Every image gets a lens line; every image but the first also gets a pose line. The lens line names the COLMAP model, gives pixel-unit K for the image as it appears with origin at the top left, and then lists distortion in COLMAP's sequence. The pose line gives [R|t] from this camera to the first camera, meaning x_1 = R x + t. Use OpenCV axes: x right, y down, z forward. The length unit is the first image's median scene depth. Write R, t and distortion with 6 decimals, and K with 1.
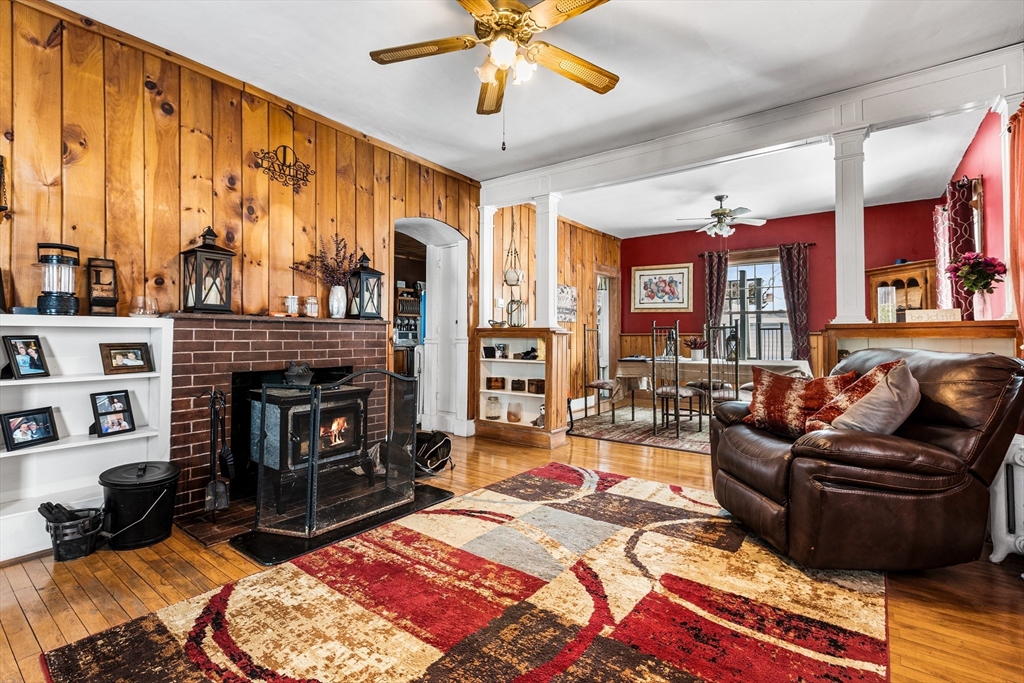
lens RADIAL K [[459.9, 0, 512.5], [0, 459.9, 330.6], [0, 0, 1]] dist [-0.001124, 0.000405]
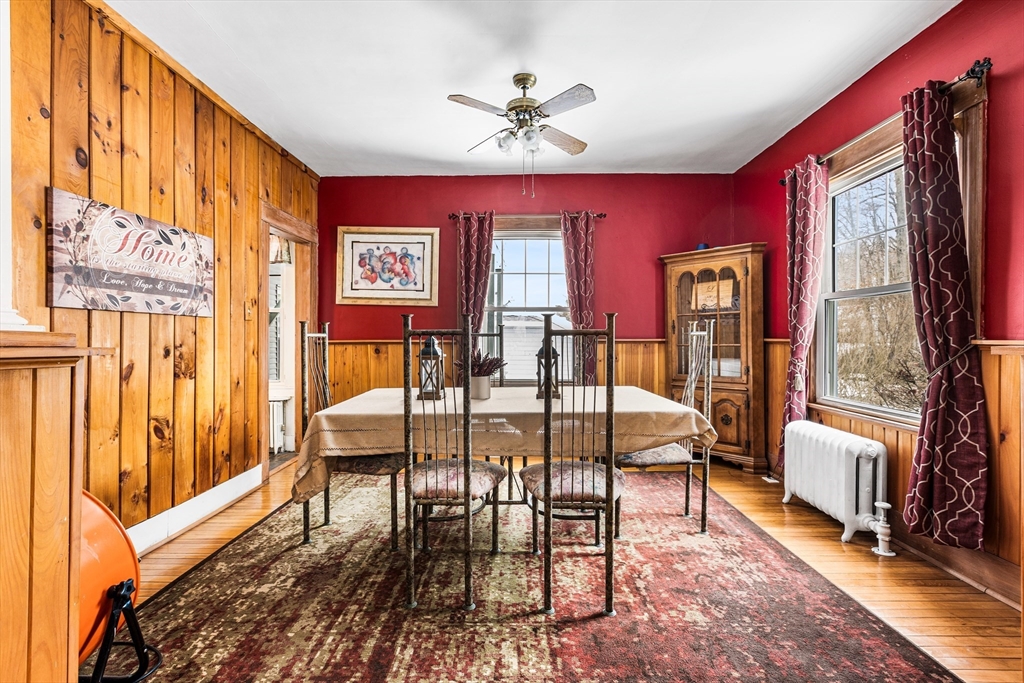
lens RADIAL K [[459.9, 0, 510.5], [0, 459.9, 334.4], [0, 0, 1]] dist [-0.001124, 0.000405]
pose [[0.808557, 0.002739, 0.588411, 0.140547], [-0.004597, 0.999988, 0.001663, -0.004508], [-0.588400, -0.004050, 0.808560, 0.598575]]
